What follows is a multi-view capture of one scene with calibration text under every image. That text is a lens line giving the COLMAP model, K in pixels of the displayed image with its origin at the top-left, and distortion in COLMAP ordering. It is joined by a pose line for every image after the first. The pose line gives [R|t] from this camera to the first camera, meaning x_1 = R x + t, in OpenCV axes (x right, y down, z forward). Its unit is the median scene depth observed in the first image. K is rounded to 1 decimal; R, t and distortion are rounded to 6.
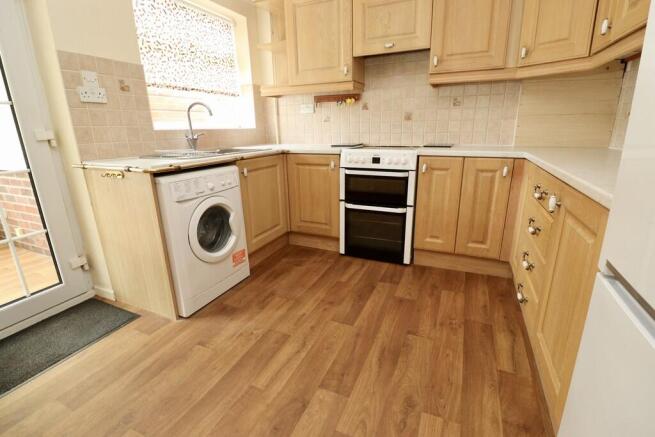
lens RADIAL K [[297.6, 0, 327.5], [0, 297.6, 218.5], [0, 0, 1]] dist [-0.001637, -0.021767]
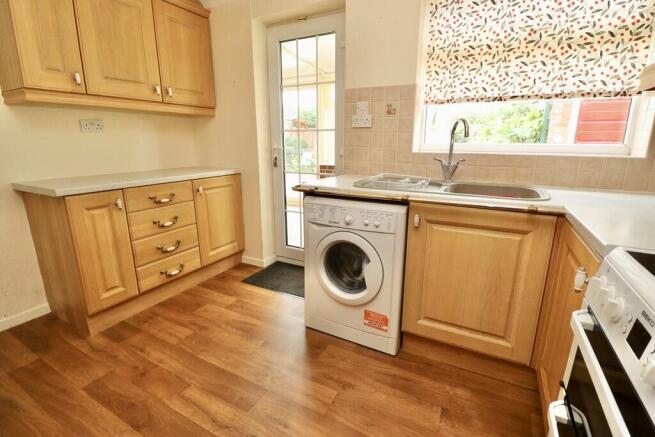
lens RADIAL K [[303.7, 0, 330.5], [0, 303.7, 211.2], [0, 0, 1]] dist [0.011200, -0.023759]
pose [[-0.062173, 0.245032, -0.967519, 0.417374], [-0.289364, 0.923333, 0.252436, -0.304763], [0.955198, 0.295660, 0.013497, 0.825135]]
